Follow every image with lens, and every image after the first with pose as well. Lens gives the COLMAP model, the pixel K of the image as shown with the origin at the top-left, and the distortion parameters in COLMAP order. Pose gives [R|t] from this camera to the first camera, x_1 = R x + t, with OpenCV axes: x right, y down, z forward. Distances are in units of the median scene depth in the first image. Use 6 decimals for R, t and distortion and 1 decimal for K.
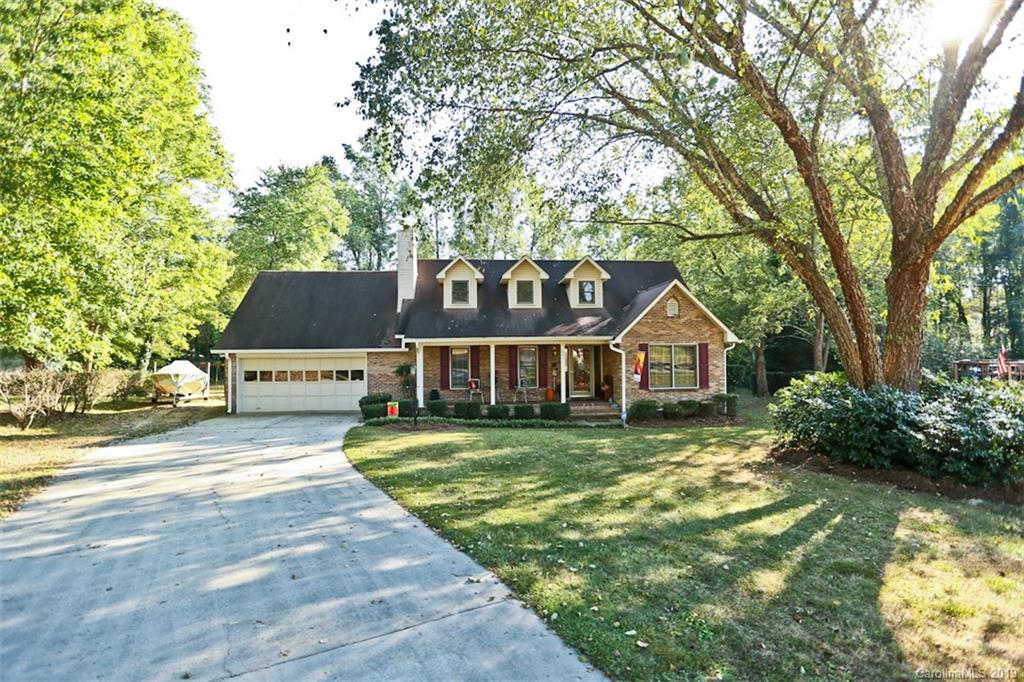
lens RADIAL K [[469.0, 0, 507.0], [0, 469.0, 341.8], [0, 0, 1]] dist [-0.022617, 0.003045]
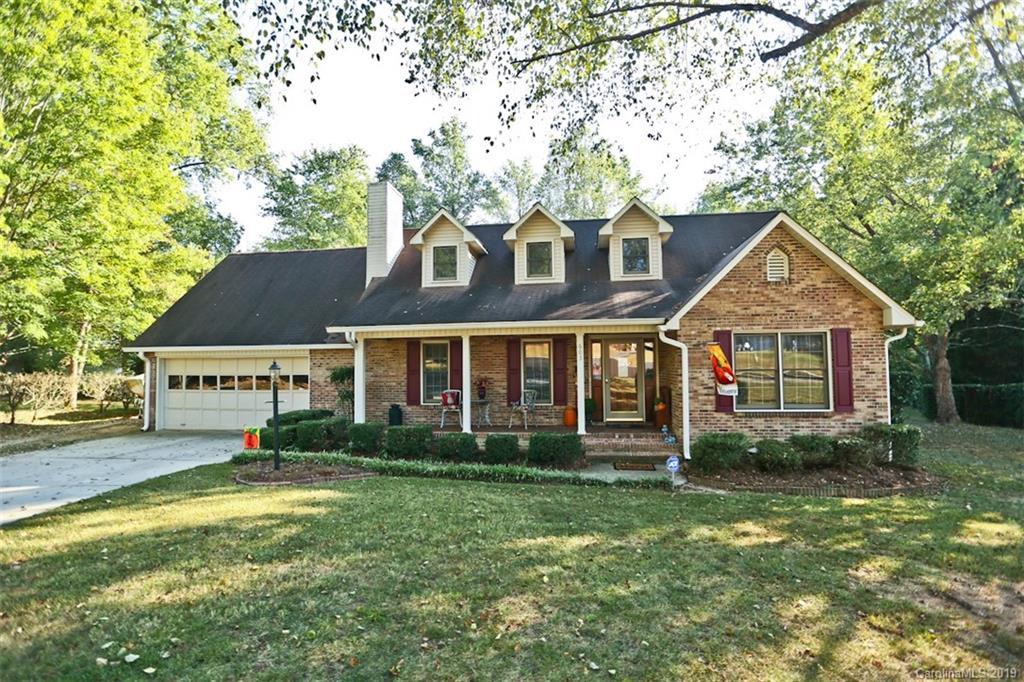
lens RADIAL K [[469.0, 0, 518.6], [0, 469.0, 339.0], [0, 0, 1]] dist [-0.022617, 0.003045]
pose [[0.977062, -0.010453, -0.212698, 0.167373], [0.004489, 0.999584, -0.028505, 0.028120], [0.212908, 0.026897, 0.976702, 0.388985]]
